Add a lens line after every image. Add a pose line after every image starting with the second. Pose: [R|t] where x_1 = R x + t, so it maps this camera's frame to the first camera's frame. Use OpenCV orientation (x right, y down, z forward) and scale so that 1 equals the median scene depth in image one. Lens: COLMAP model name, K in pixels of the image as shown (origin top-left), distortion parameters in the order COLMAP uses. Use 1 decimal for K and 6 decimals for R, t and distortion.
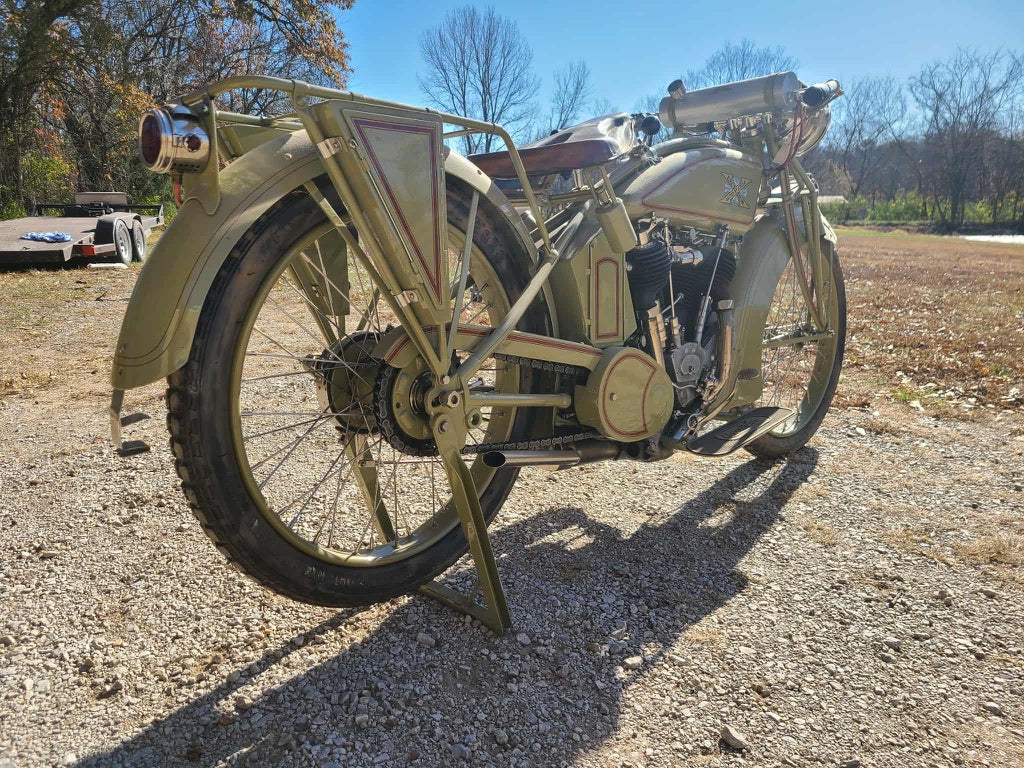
lens RADIAL K [[770.6, 0, 512.0], [0, 770.6, 384.0], [0, 0, 1]] dist [0.037659, -0.012589]
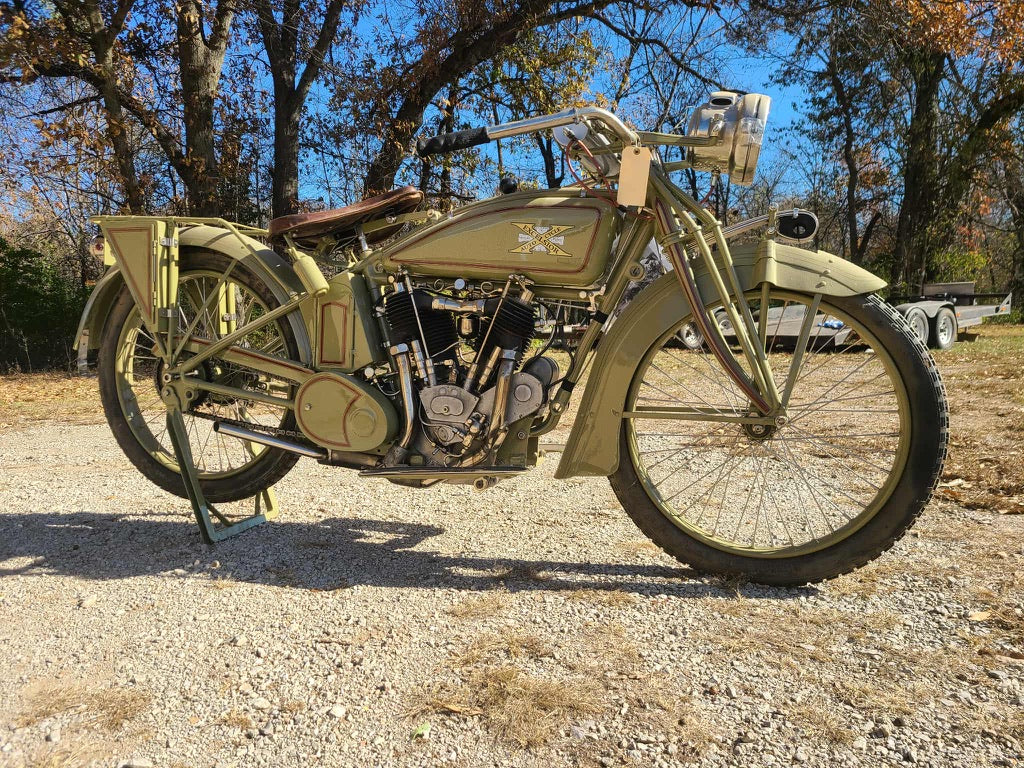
lens RADIAL K [[777.5, 0, 502.1], [0, 777.5, 385.5], [0, 0, 1]] dist [0.045807, -0.025848]
pose [[0.432019, 0.076630, -0.898603, 1.438908], [-0.182061, 0.983280, -0.003678, -0.073382], [0.883297, 0.165189, 0.438747, 0.704246]]
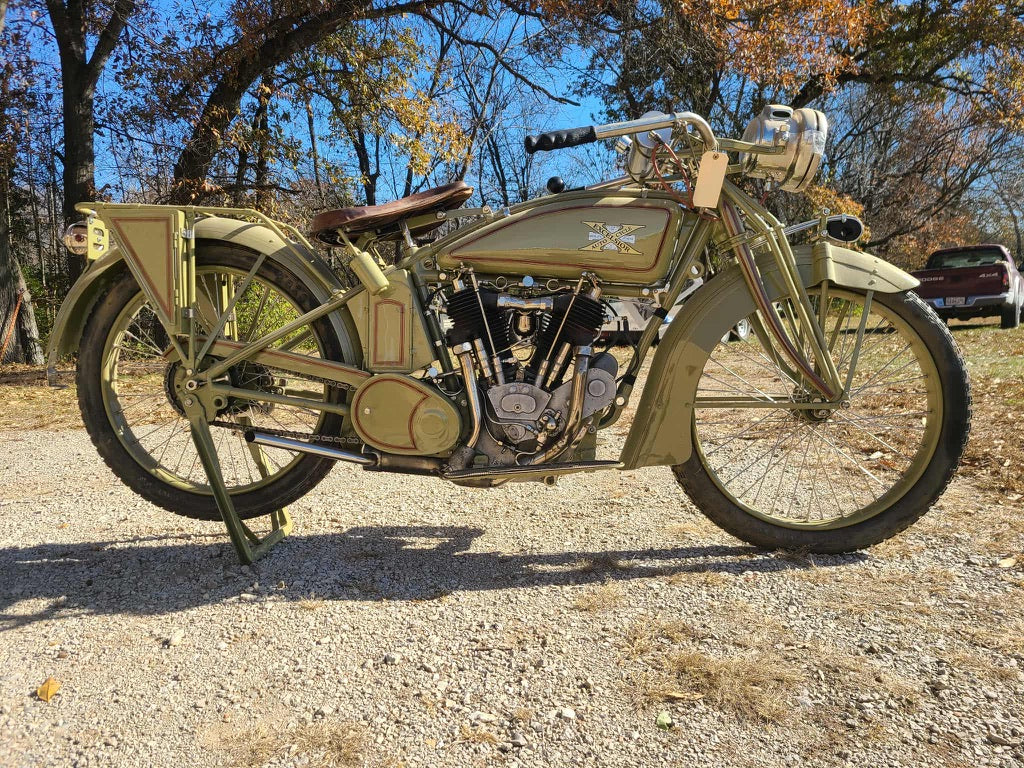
lens RADIAL K [[777.5, 0, 502.1], [0, 777.5, 385.5], [0, 0, 1]] dist [0.045807, -0.025848]
pose [[0.651400, 0.061145, -0.756267, 1.201096], [-0.144000, 0.988594, -0.044103, 0.000453], [0.744944, 0.137631, 0.652776, 0.342071]]
